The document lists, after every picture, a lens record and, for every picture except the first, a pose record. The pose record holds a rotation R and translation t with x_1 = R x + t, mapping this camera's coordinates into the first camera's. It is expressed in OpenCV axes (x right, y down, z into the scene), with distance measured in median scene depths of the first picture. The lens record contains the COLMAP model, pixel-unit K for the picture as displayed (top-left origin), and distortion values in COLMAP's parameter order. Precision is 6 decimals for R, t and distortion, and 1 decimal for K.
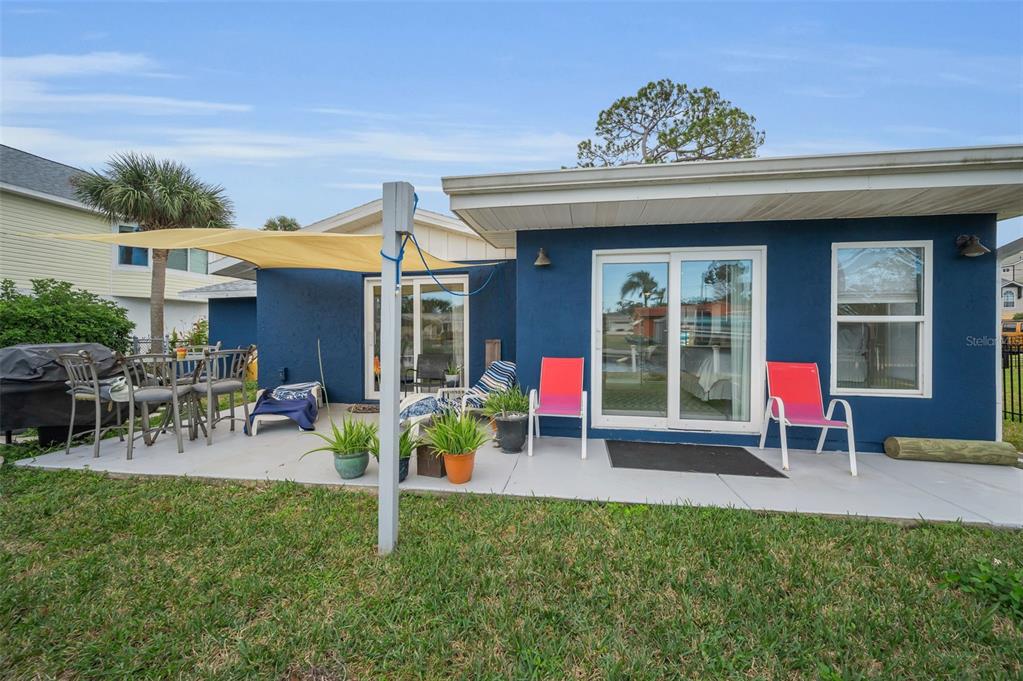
lens RADIAL K [[405.6, 0, 512.1], [0, 405.6, 331.3], [0, 0, 1]] dist [-0.000447, -0.000132]
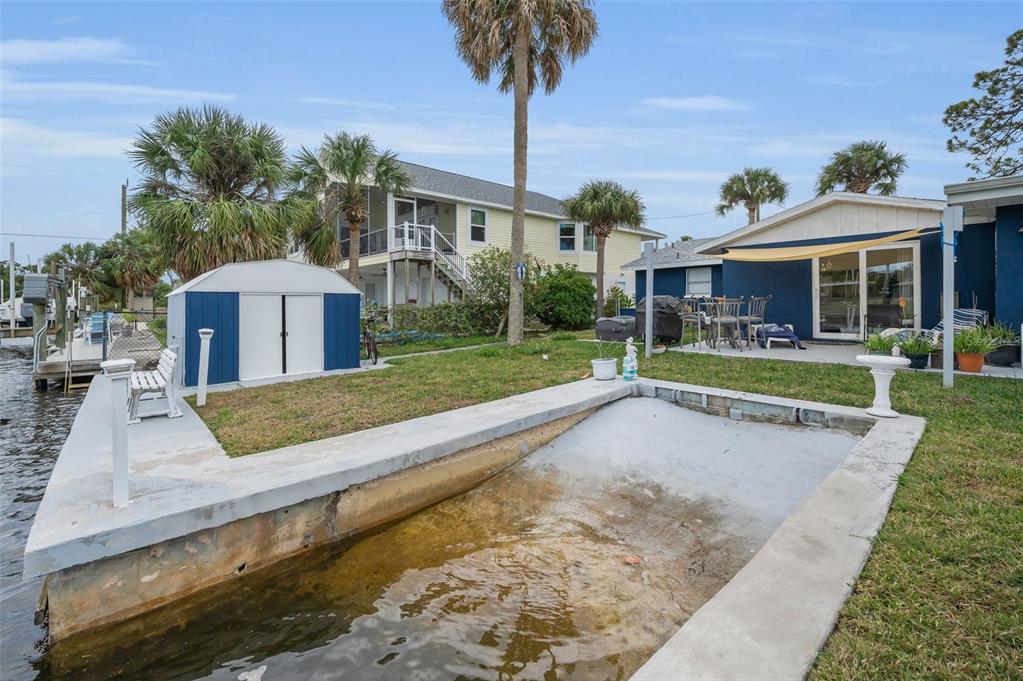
lens RADIAL K [[439.9, 0, 510.9], [0, 439.9, 296.7], [0, 0, 1]] dist [0.000200, 0.000316]
pose [[0.787079, -0.013268, -0.616709, -0.254570], [0.011658, 0.999910, -0.006634, 0.027545], [0.616742, -0.001968, 0.787163, -0.804661]]
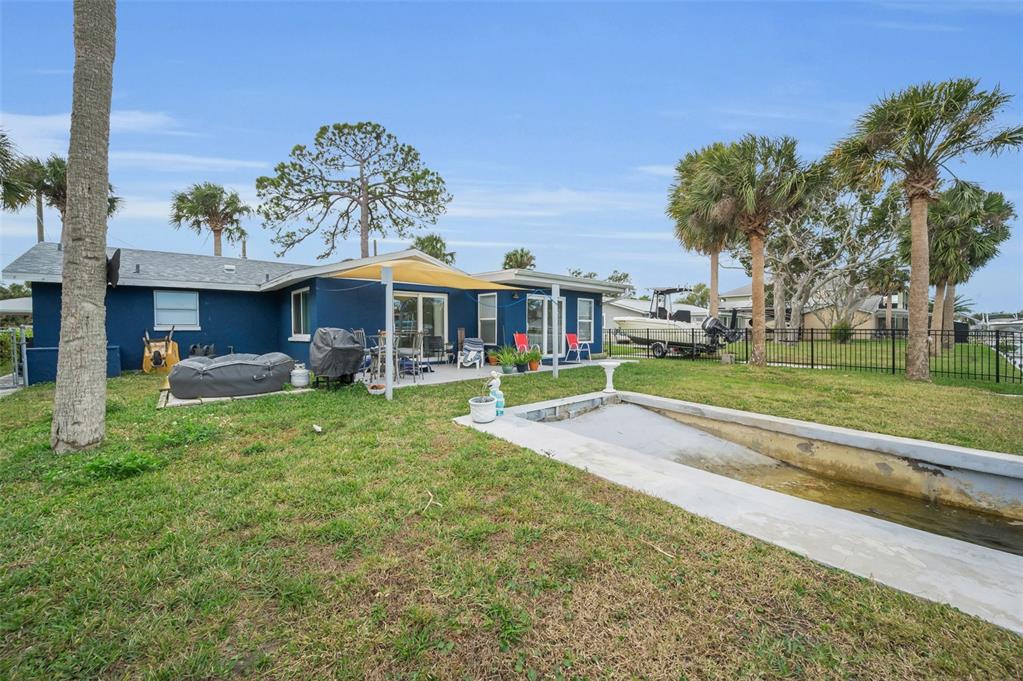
lens RADIAL K [[400.9, 0, 511.5], [0, 400.9, 340.5], [0, 0, 1]] dist [-0.000372, -0.000134]
pose [[0.624650, -0.024117, 0.780533, -1.383026], [-0.002830, 0.999447, 0.033146, 0.016479], [-0.780900, -0.022913, 0.624236, -0.419068]]
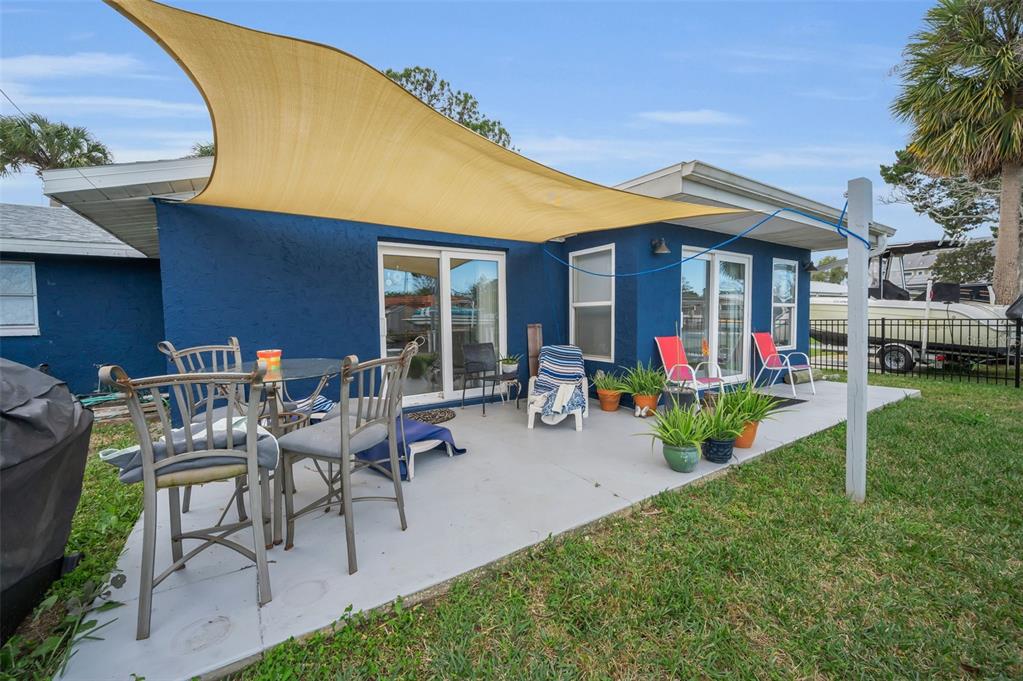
lens RADIAL K [[400.9, 0, 511.5], [0, 400.9, 340.5], [0, 0, 1]] dist [-0.000372, -0.000134]
pose [[0.747049, -0.049756, 0.662905, -0.687293], [0.009466, 0.997890, 0.064232, -0.000662], [-0.664702, -0.041709, 0.745943, 0.313798]]
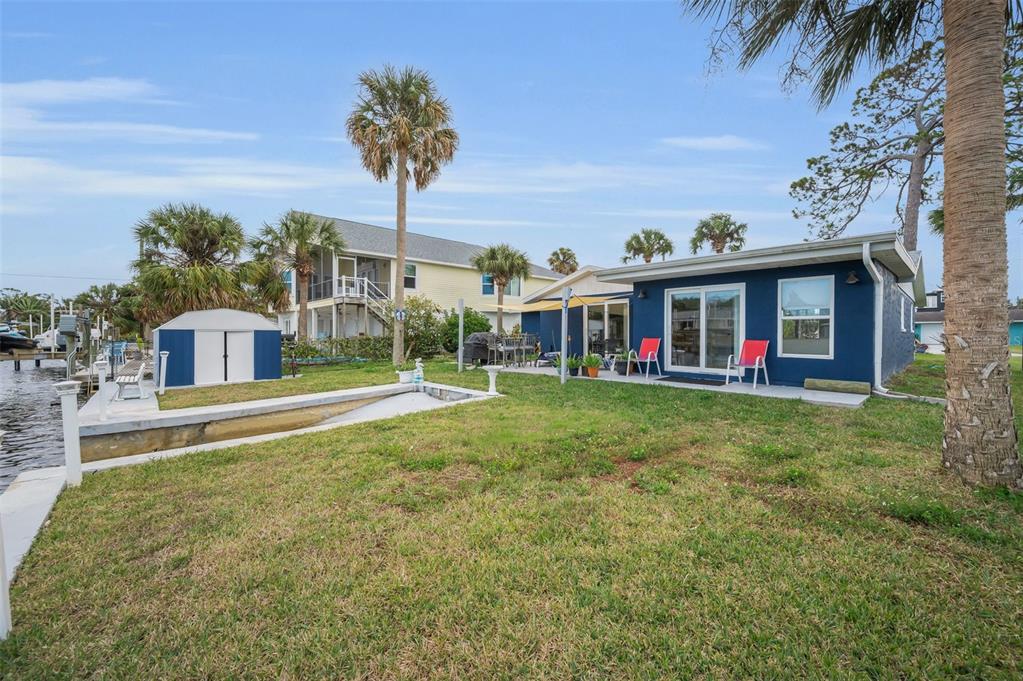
lens RADIAL K [[405.6, 0, 512.1], [0, 405.6, 331.3], [0, 0, 1]] dist [-0.000447, -0.000132]
pose [[0.792068, -0.004941, -0.610413, 0.623462], [0.006791, 0.999977, 0.000718, 0.013454], [0.610395, -0.004714, 0.792083, -0.878569]]
